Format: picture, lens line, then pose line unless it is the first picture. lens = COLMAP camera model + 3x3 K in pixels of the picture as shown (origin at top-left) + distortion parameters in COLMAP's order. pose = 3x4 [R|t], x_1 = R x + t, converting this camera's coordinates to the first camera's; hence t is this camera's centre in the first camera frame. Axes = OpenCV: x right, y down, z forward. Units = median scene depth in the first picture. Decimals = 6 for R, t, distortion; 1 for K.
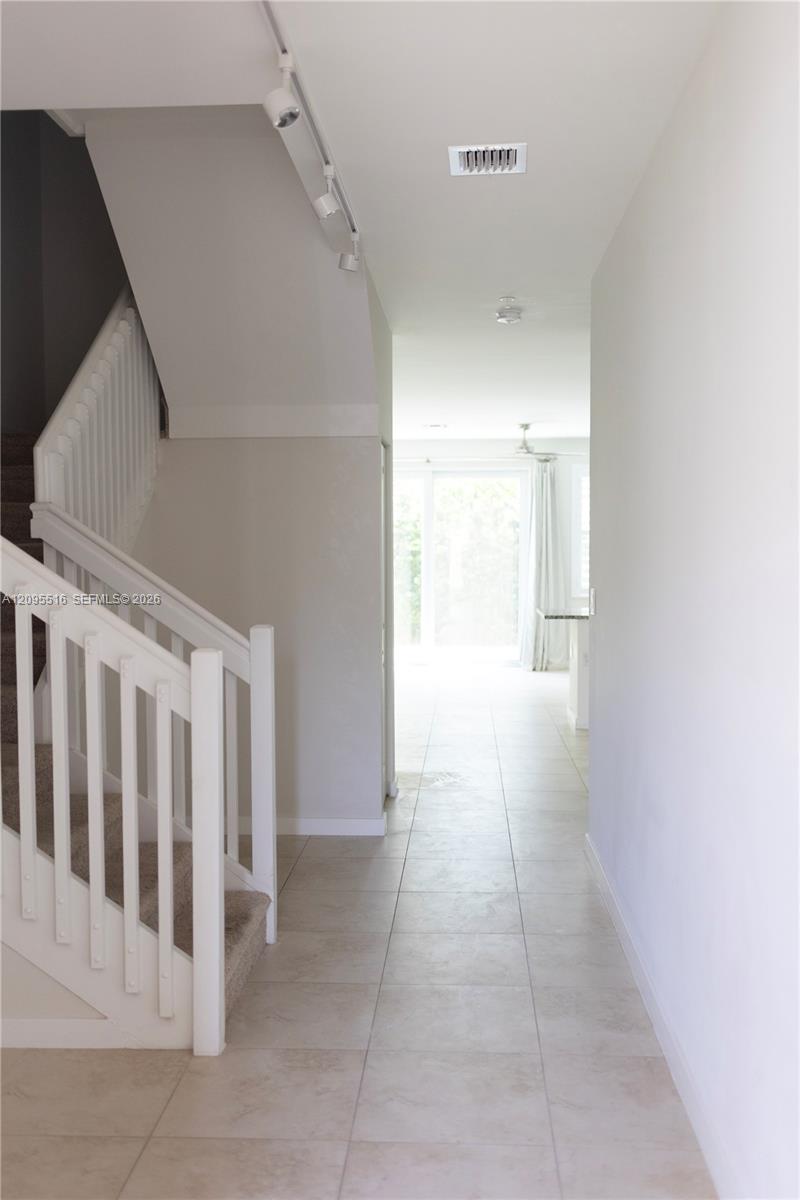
lens RADIAL K [[1175.3, 0, 400.0], [0, 1175.3, 600.0], [0, 0, 1]] dist [0.010871, 0.002189]
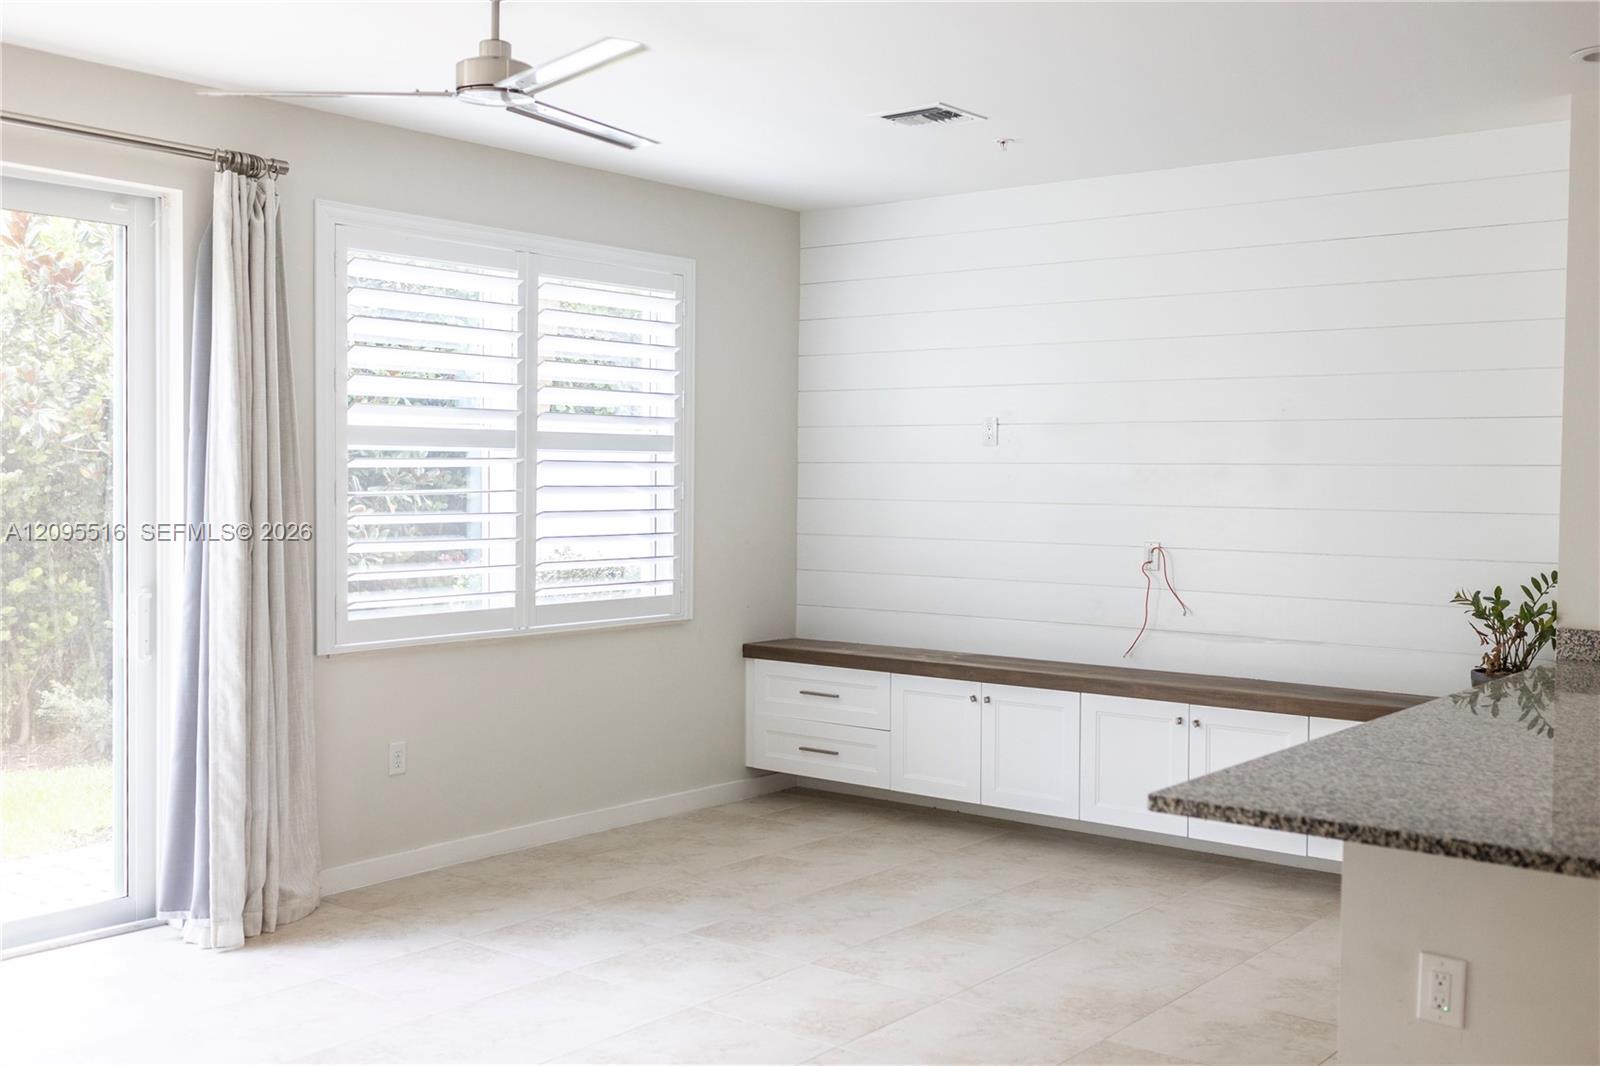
lens RADIAL K [[1596.9, 0, 800.0], [0, 1596.9, 533.0], [0, 0, 1]] dist [0.003306, 0.004641]
pose [[0.578961, -0.023555, 0.815015, -0.109896], [0.028083, 0.999566, 0.008939, -0.033473], [-0.814872, 0.017713, 0.579371, 0.679544]]
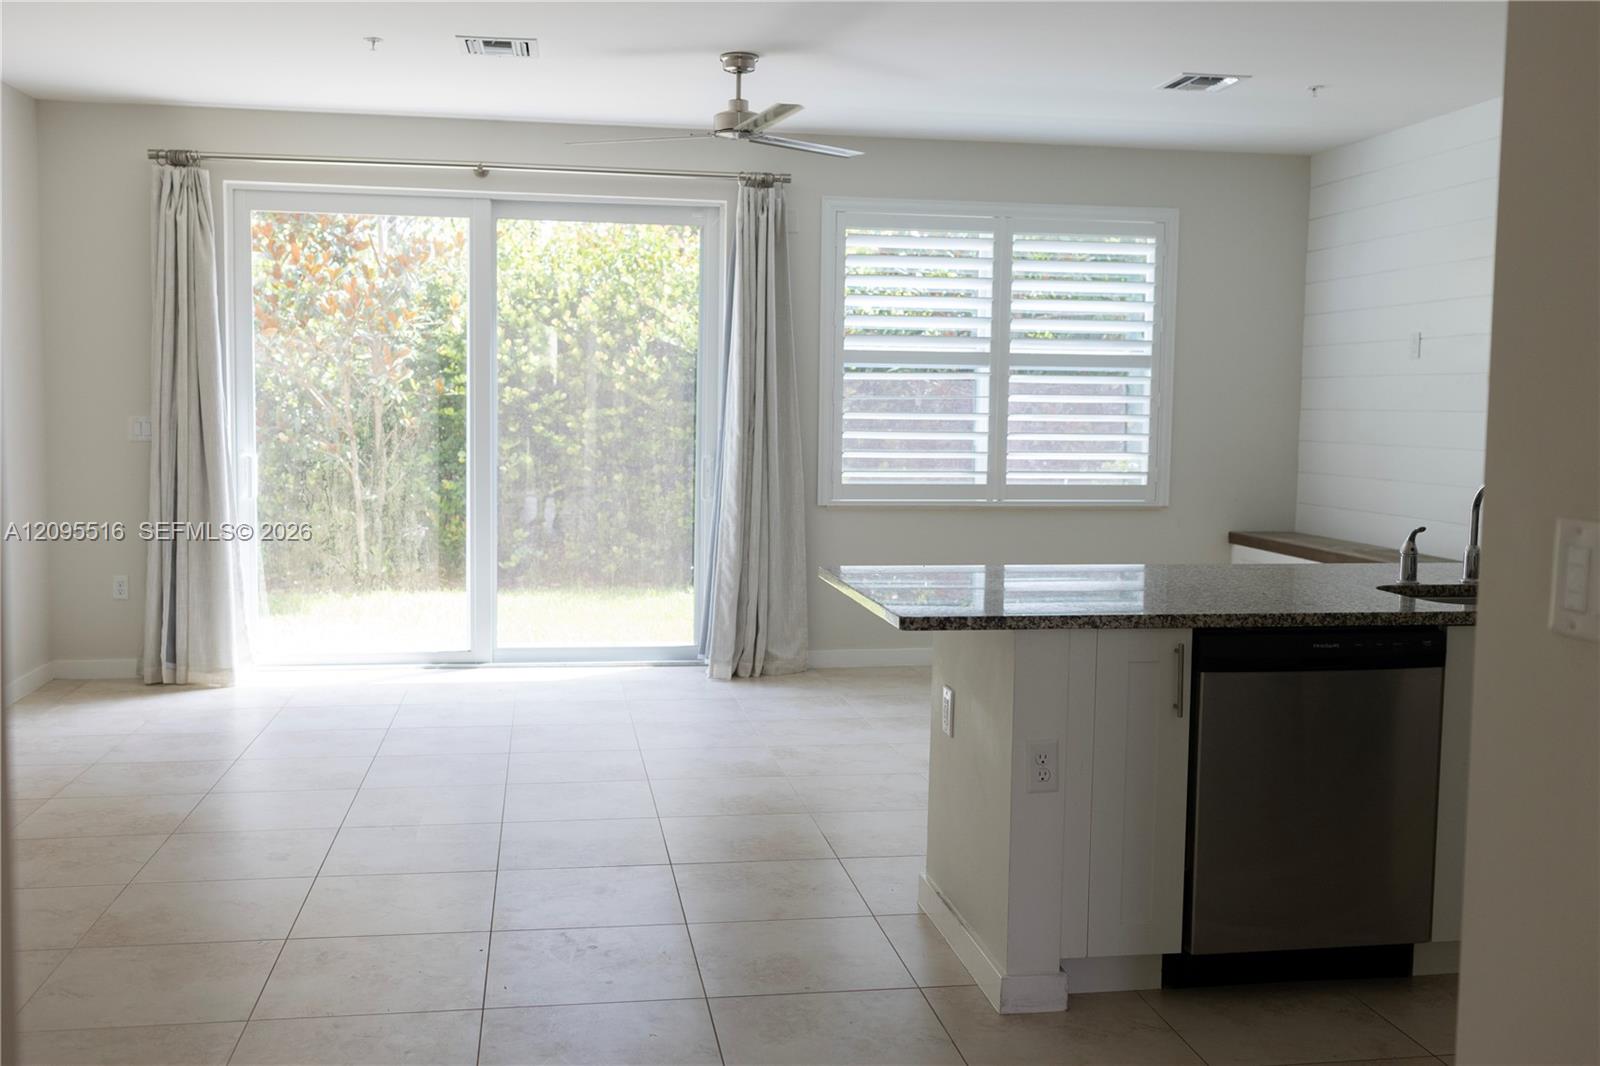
lens RADIAL K [[1520.2, 0, 800.0], [0, 1520.2, 533.0], [0, 0, 1]] dist [0.008776, 0.008914]
pose [[0.975163, -0.003483, 0.221463, 0.014516], [-0.005274, 0.999228, 0.038939, -0.014192], [-0.221427, -0.039139, 0.974391, 0.456682]]
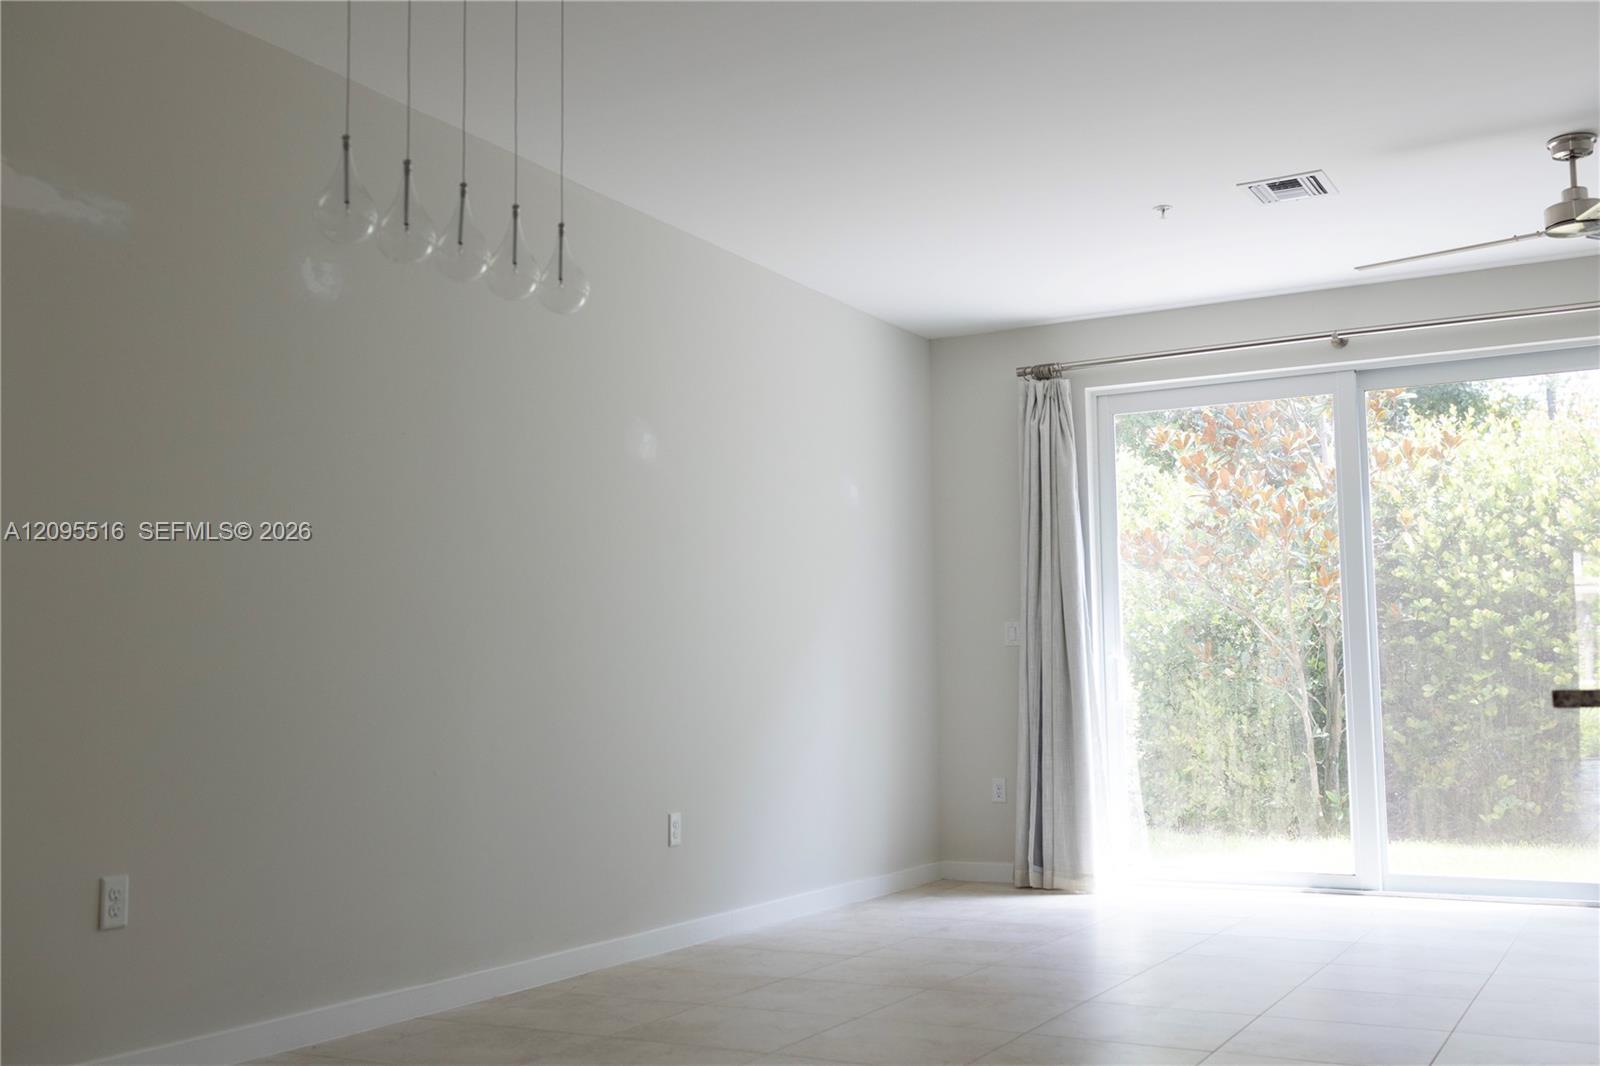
lens RADIAL K [[1618.2, 0, 800.0], [0, 1618.2, 533.0], [0, 0, 1]] dist [0.004187, 0.007261]
pose [[0.900687, -0.053152, -0.431205, 0.089907], [-0.011184, 0.989323, -0.145309, 0.020400], [0.434325, 0.135701, 0.890476, 0.470926]]
